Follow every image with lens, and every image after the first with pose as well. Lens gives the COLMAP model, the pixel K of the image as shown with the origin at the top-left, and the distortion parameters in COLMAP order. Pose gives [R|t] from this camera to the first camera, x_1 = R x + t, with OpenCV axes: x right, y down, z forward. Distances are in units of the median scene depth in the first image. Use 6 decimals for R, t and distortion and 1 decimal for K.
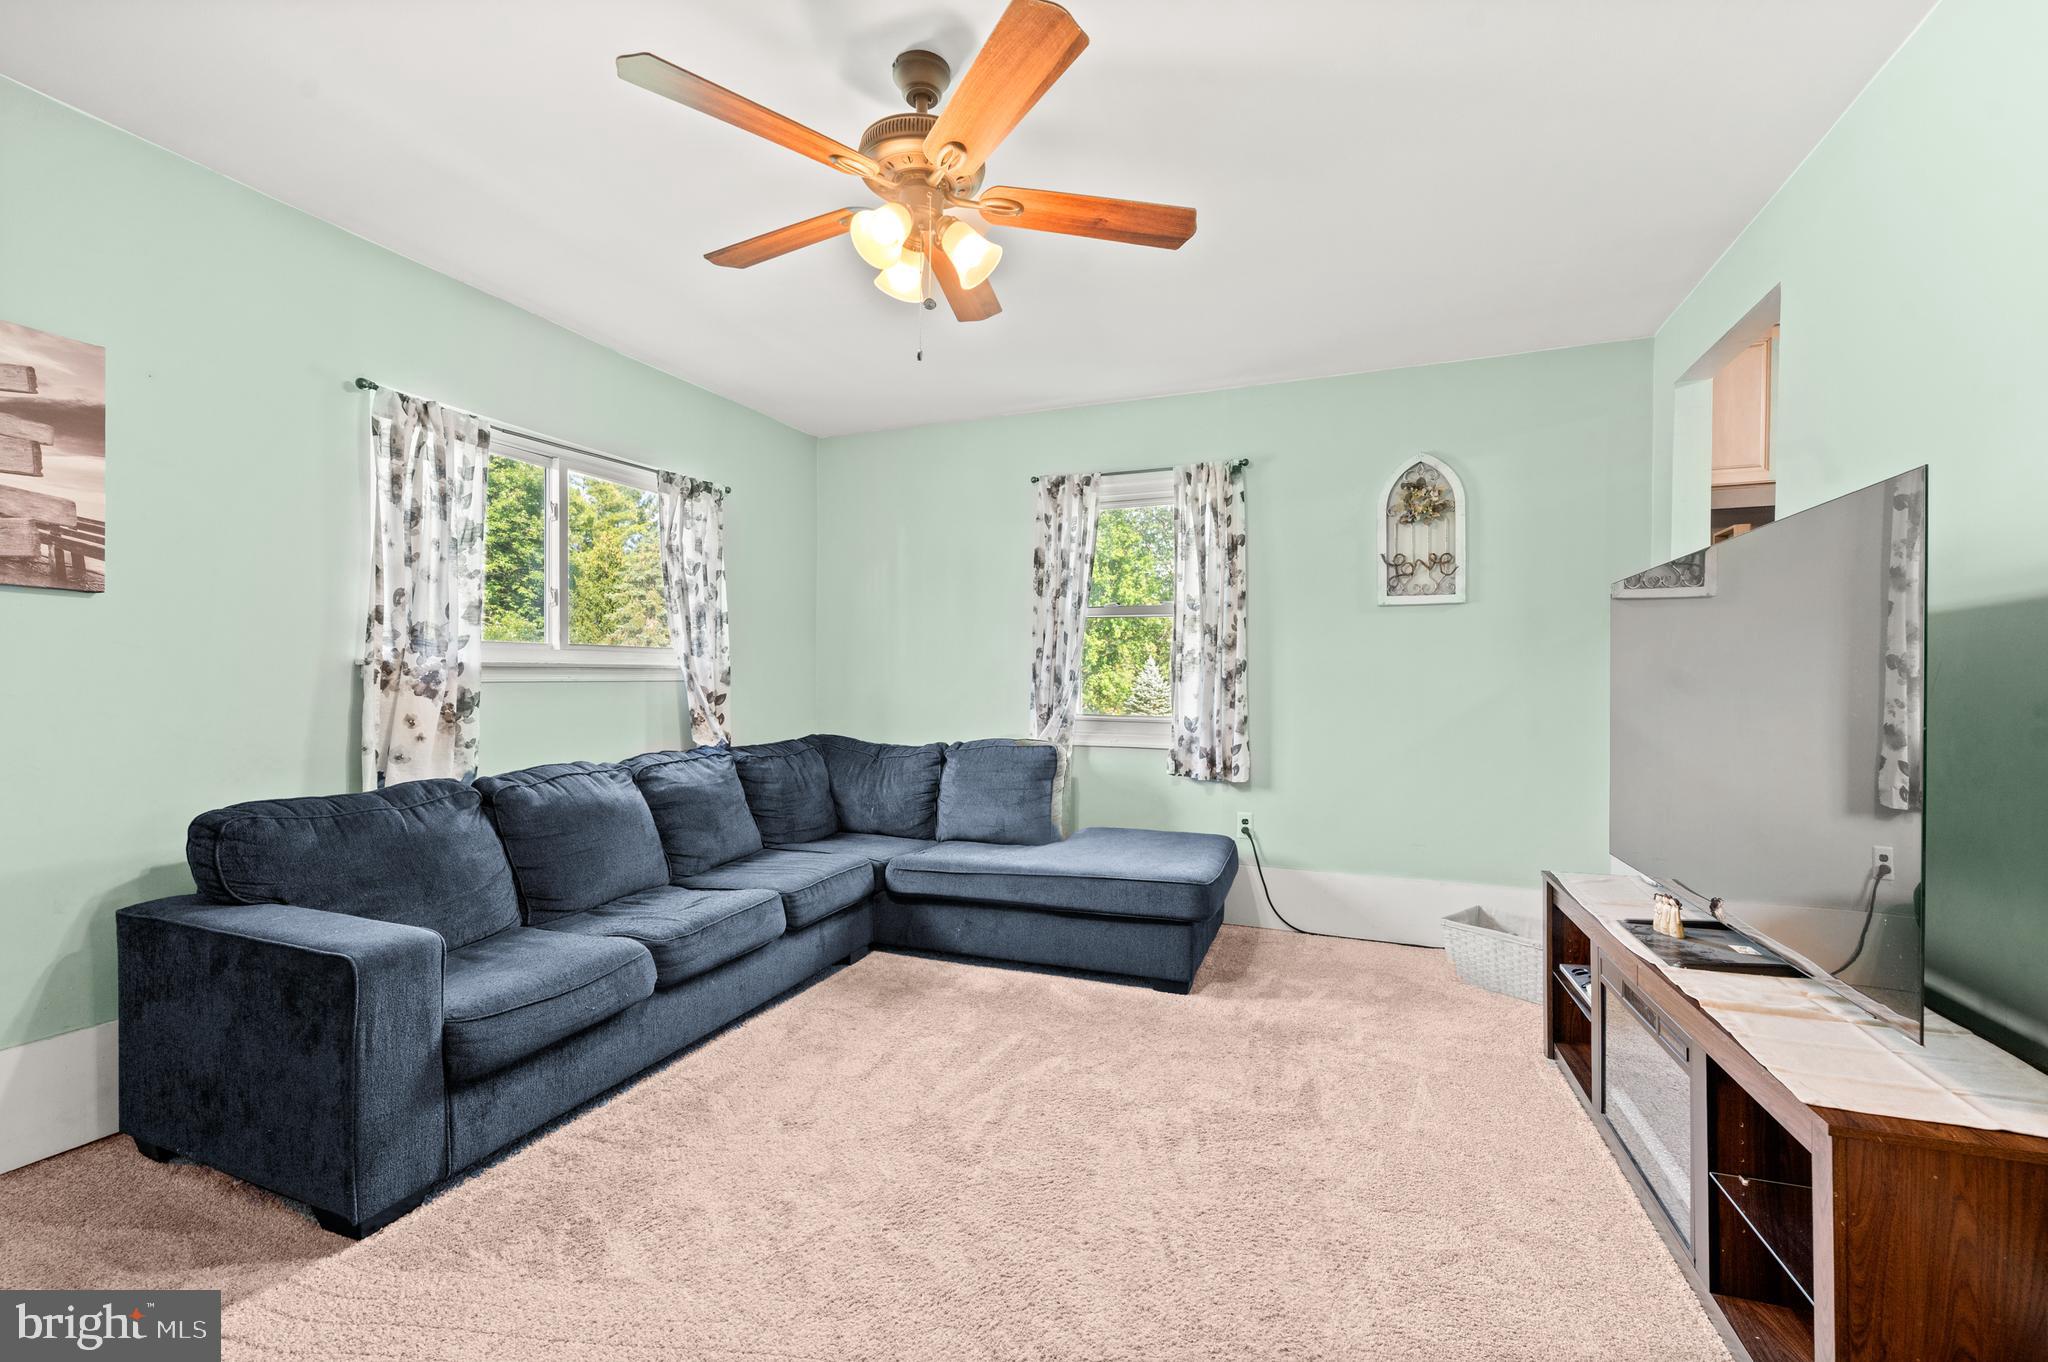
lens RADIAL K [[831.2, 0, 1049.4], [0, 831.2, 688.8], [0, 0, 1]] dist [0.001146, -0.000410]
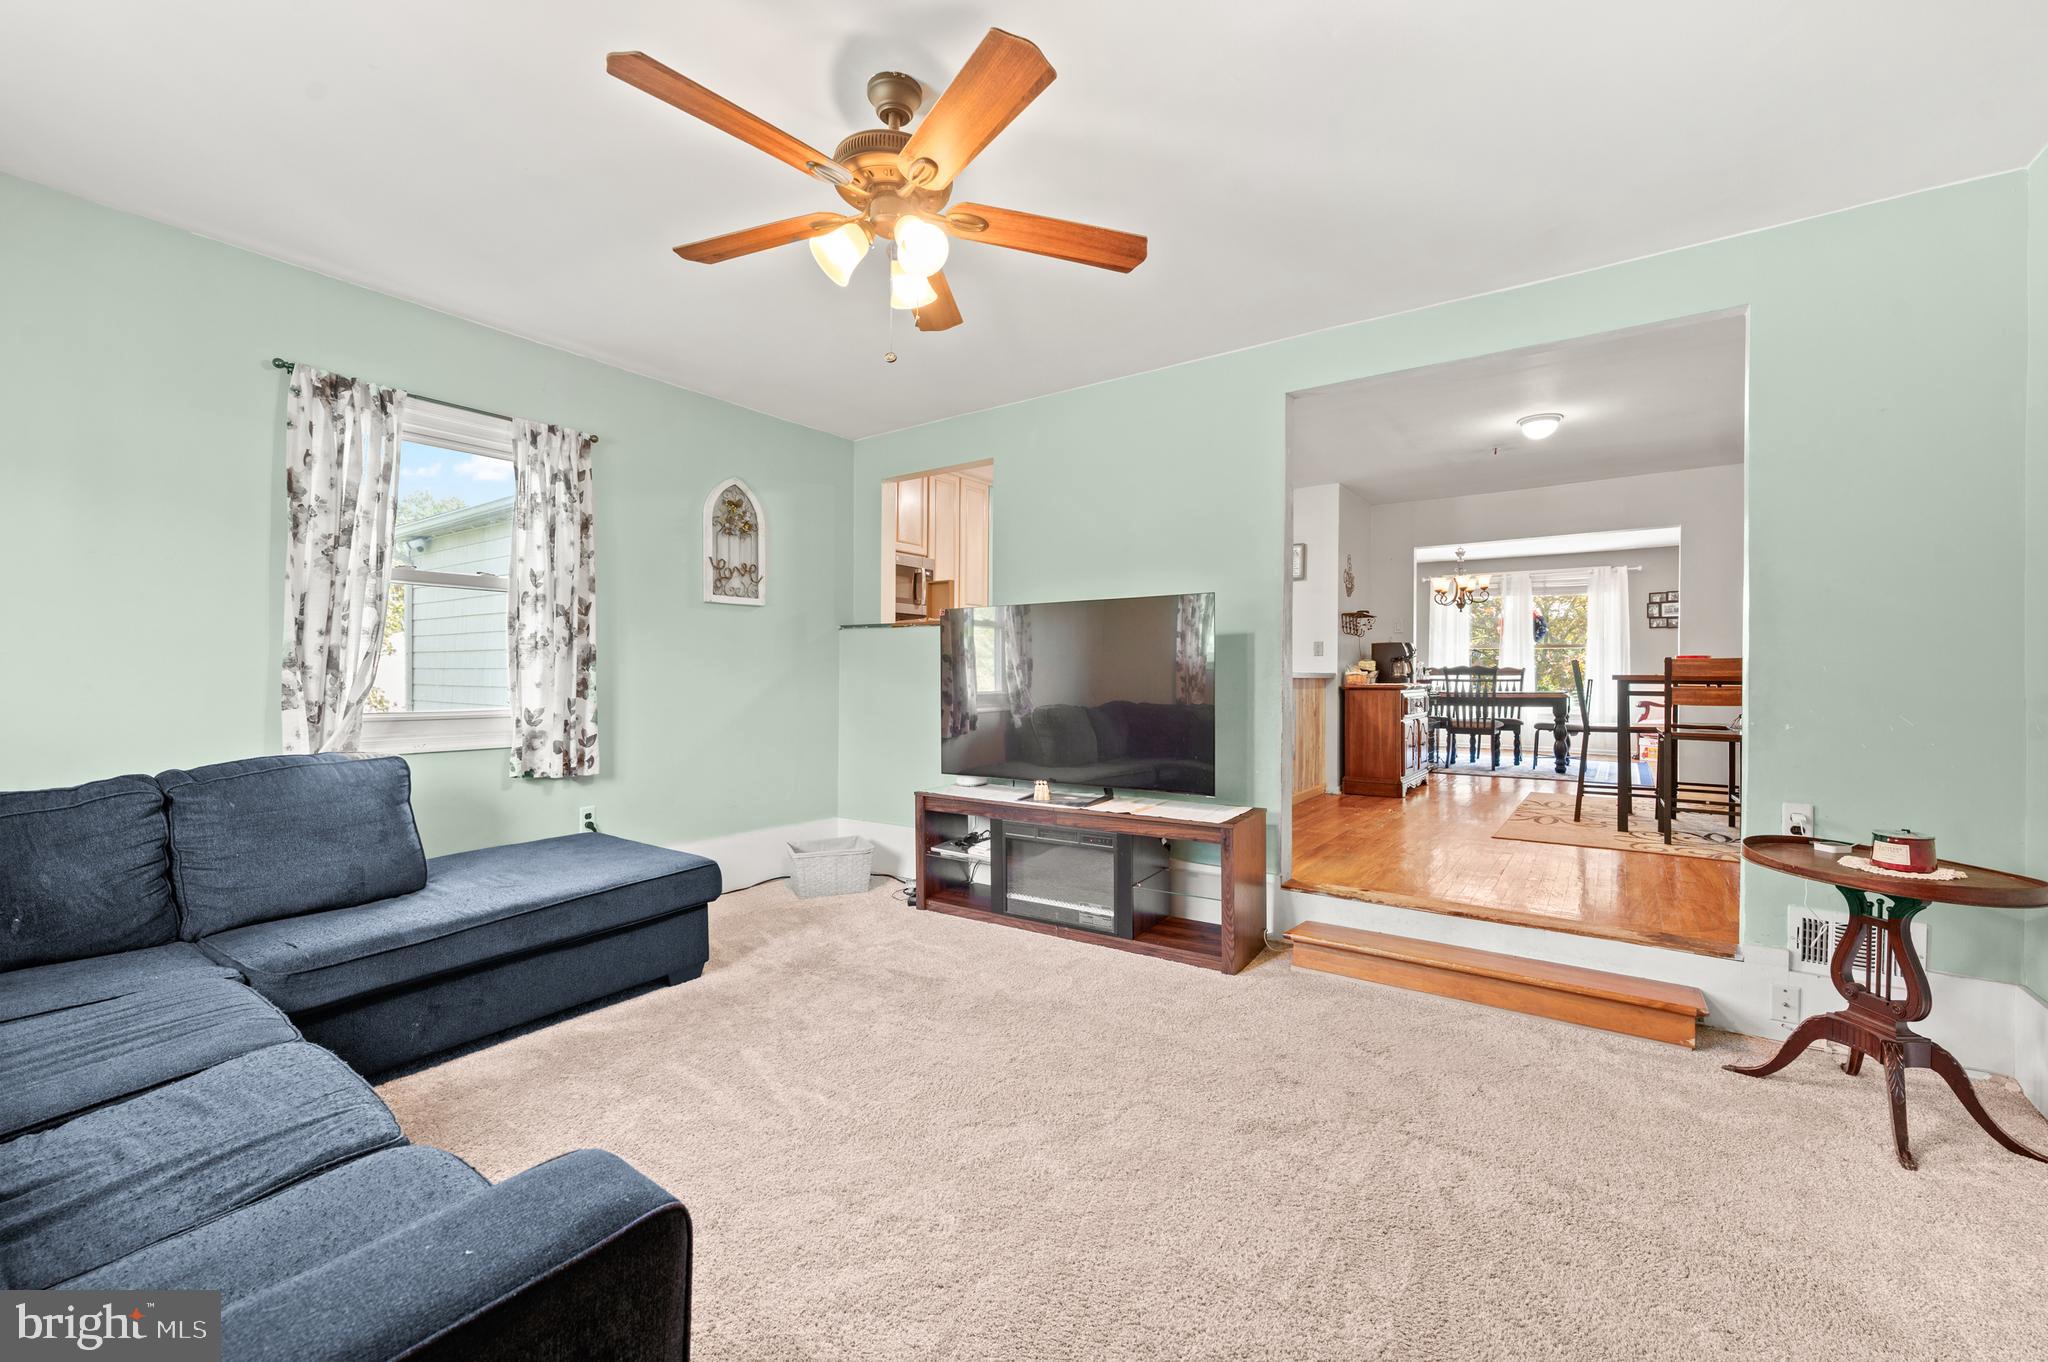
lens RADIAL K [[831.2, 0, 1018.1], [0, 831.2, 682.5], [0, 0, 1]] dist [0.001146, -0.000410]
pose [[0.240166, -0.012984, 0.970645, -0.660161], [0.008652, 0.999899, 0.011234, 0.000643], [-0.970693, 0.005700, 0.240254, 0.344099]]
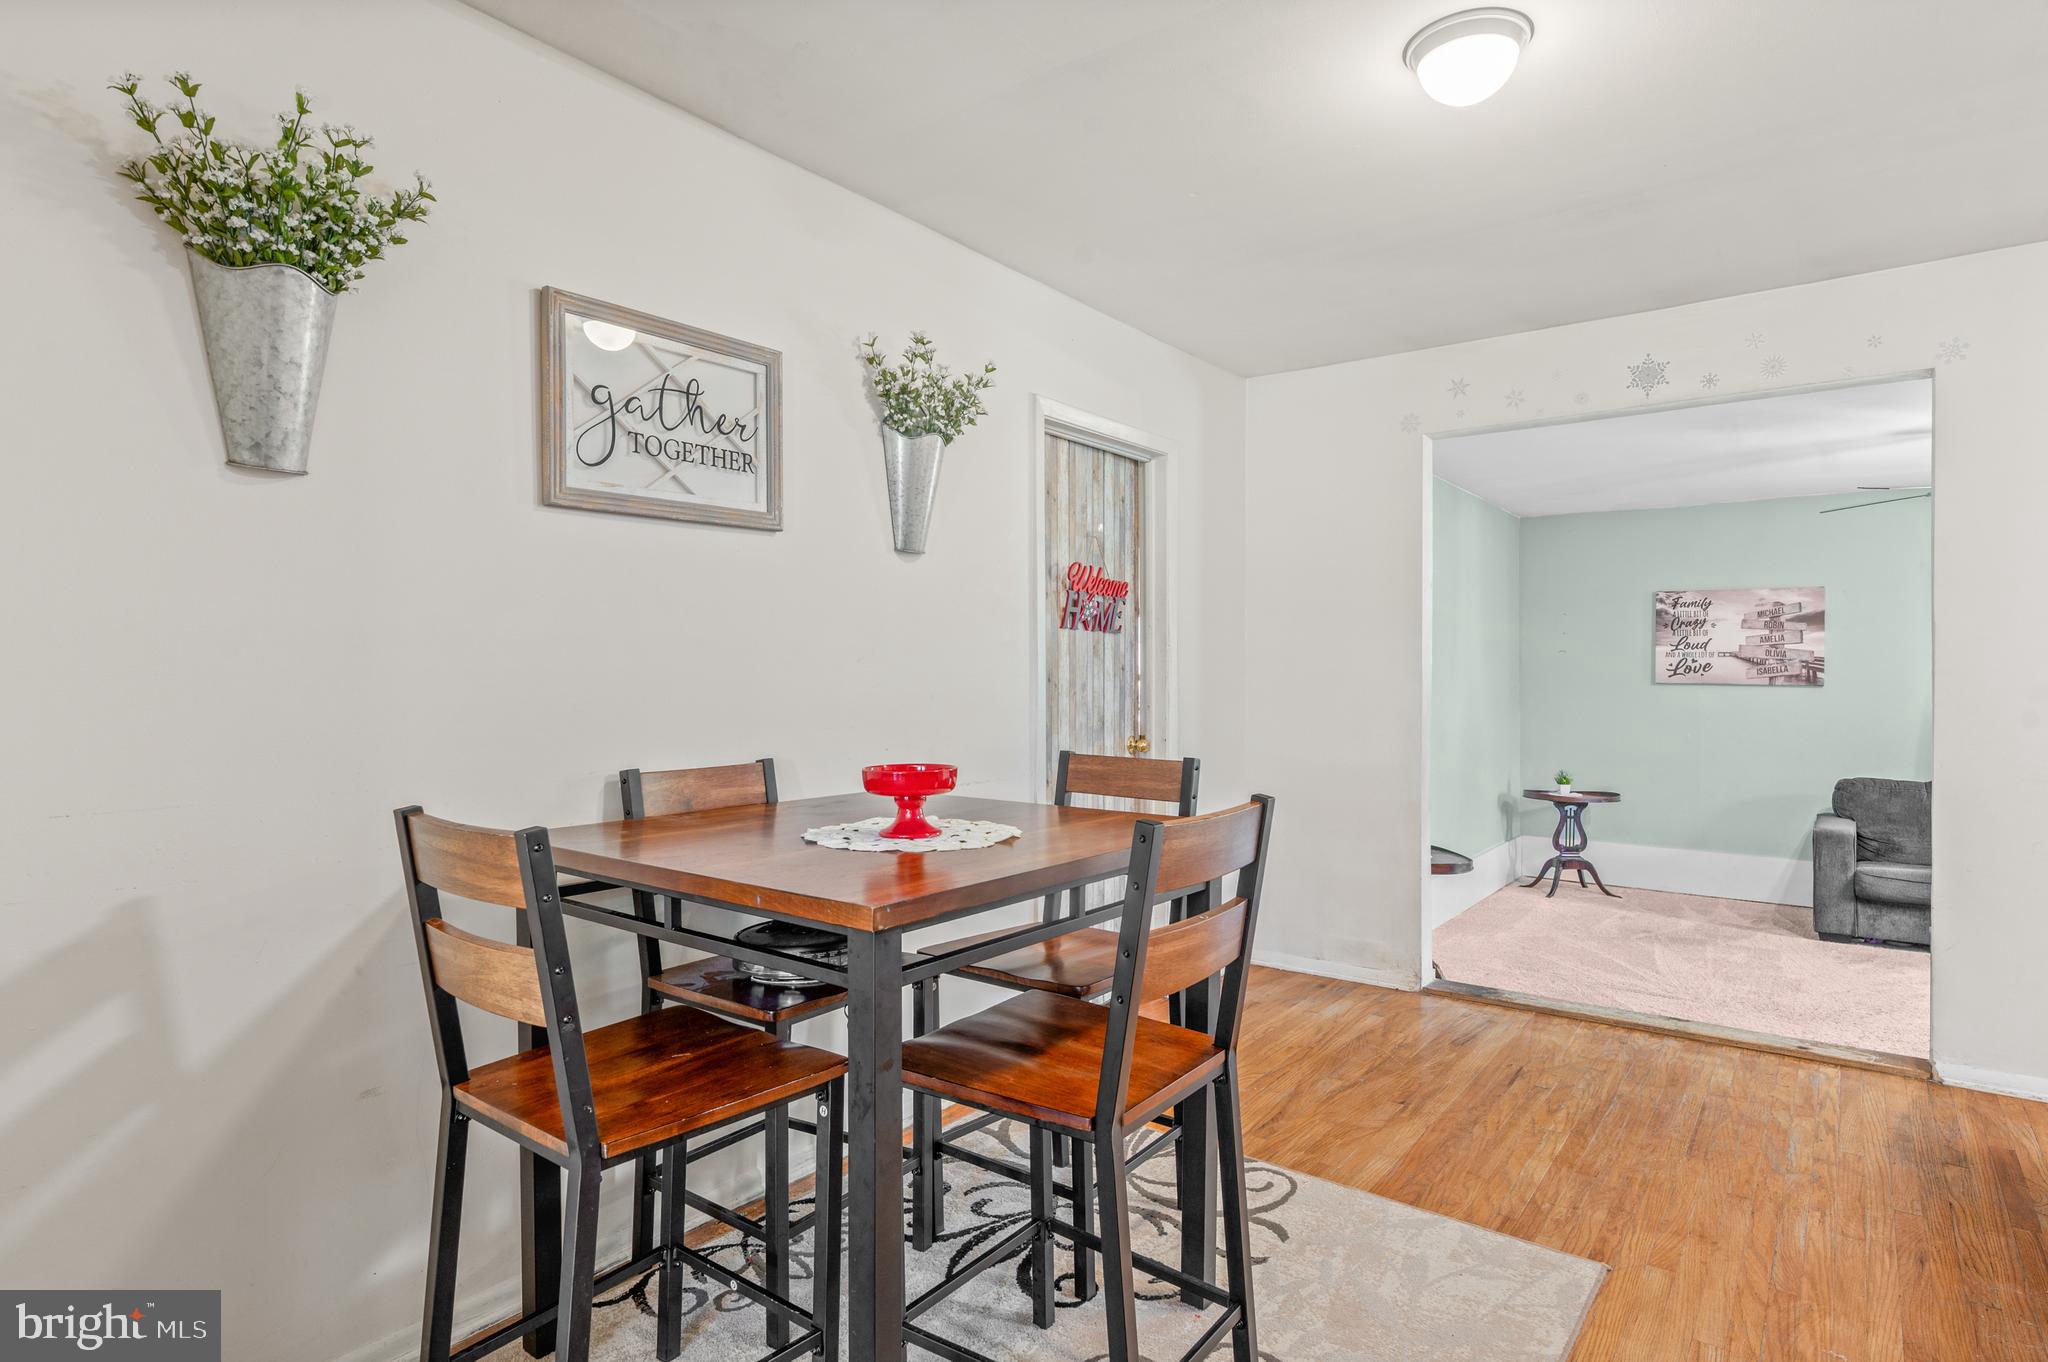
lens RADIAL K [[1085.1, 0, 1037.7], [0, 1085.1, 669.5], [0, 0, 1]] dist [-0.018996, 0.000347]
pose [[-0.254185, -0.009067, -0.967113, 1.975911], [-0.015992, 0.999859, -0.005171, -0.086386], [0.967024, 0.014152, -0.254294, -0.345983]]
